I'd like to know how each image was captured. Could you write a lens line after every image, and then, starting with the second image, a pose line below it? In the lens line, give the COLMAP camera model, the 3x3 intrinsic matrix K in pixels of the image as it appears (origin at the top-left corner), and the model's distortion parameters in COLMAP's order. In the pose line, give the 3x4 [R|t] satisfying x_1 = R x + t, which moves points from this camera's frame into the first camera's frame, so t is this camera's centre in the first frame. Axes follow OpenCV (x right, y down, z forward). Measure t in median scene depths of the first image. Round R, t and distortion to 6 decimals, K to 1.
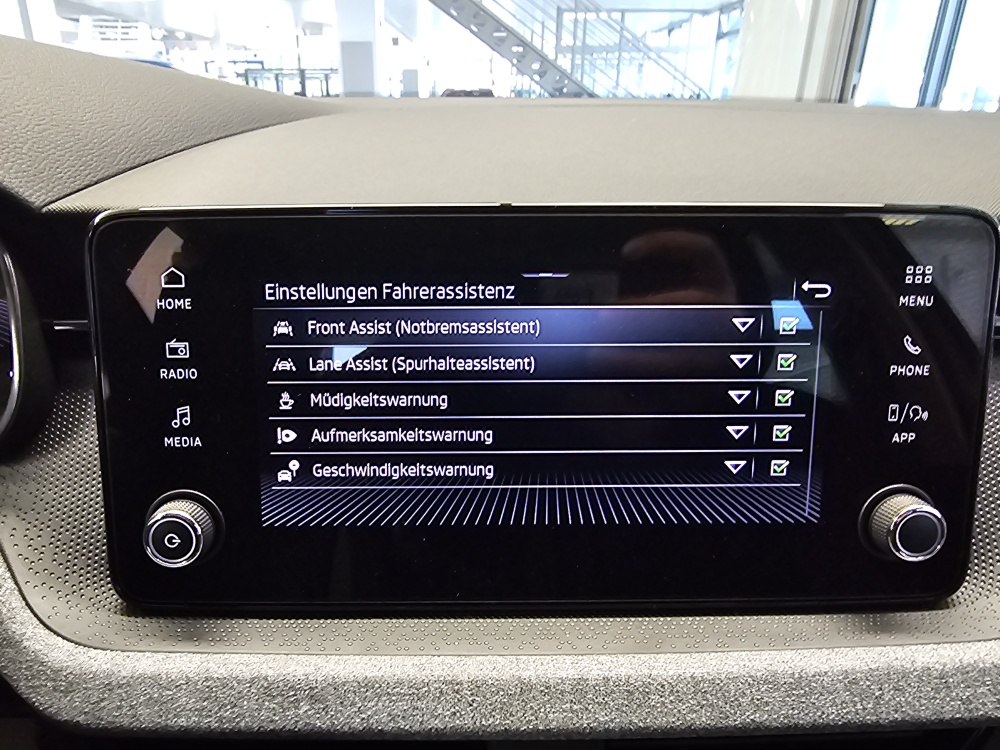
lens RADIAL K [[685.7, 0, 463.1], [0, 685.7, 391.3], [0, 0, 1]] dist [-0.000686, -0.003478]
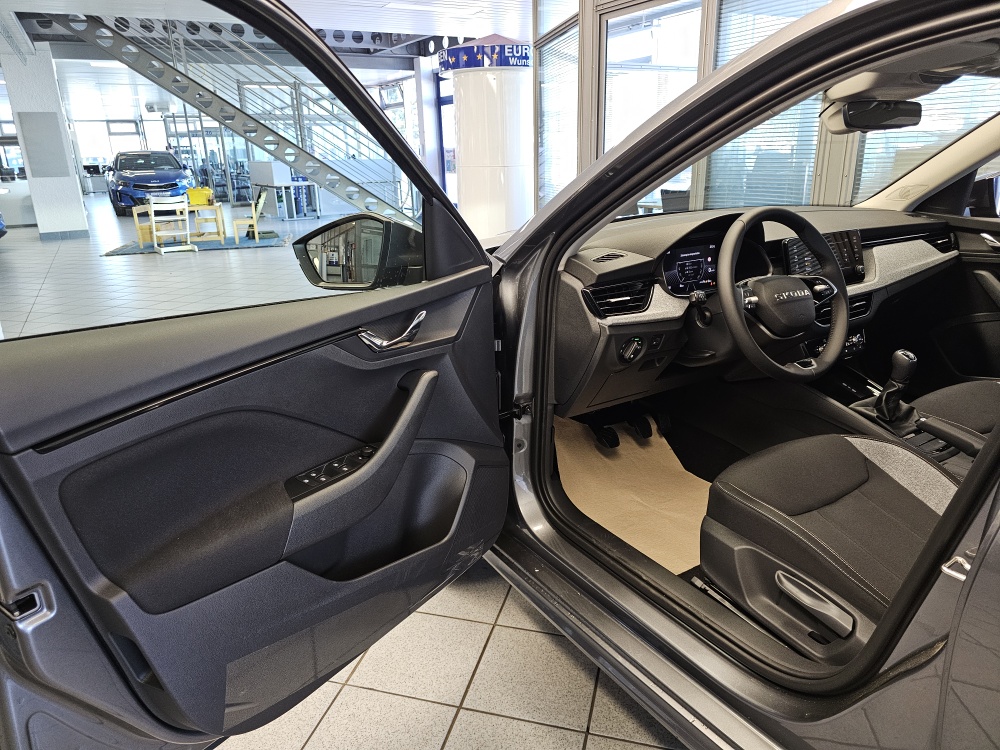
lens RADIAL K [[677.2, 0, 503.5], [0, 677.2, 359.8], [0, 0, 1]] dist [0.055407, -0.049409]
pose [[0.850510, -0.180589, 0.493984, -6.876039], [0.232234, 0.971635, -0.044639, 0.604357], [-0.471910, 0.152686, 0.868325, -3.699738]]
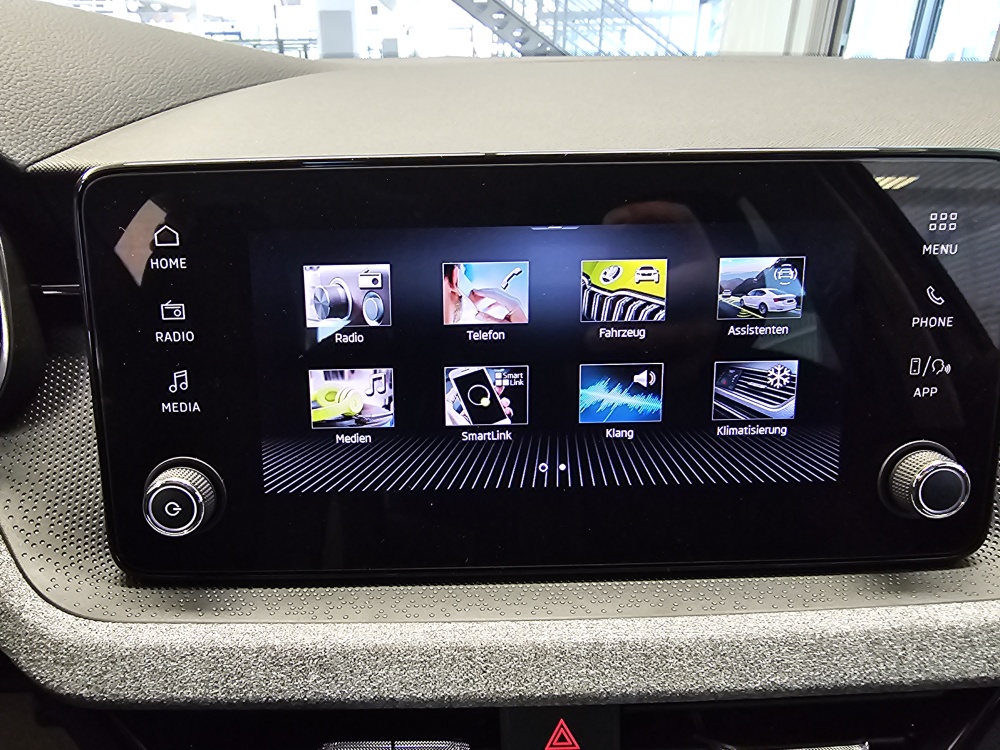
lens RADIAL K [[685.8, 0, 449.9], [0, 685.8, 381.6], [0, 0, 1]] dist [-0.002688, -0.000249]
pose [[0.999889, -0.014727, 0.002191, -0.031657], [0.014666, 0.999562, 0.025712, 0.018664], [-0.002569, -0.025677, 0.999667, 0.034625]]
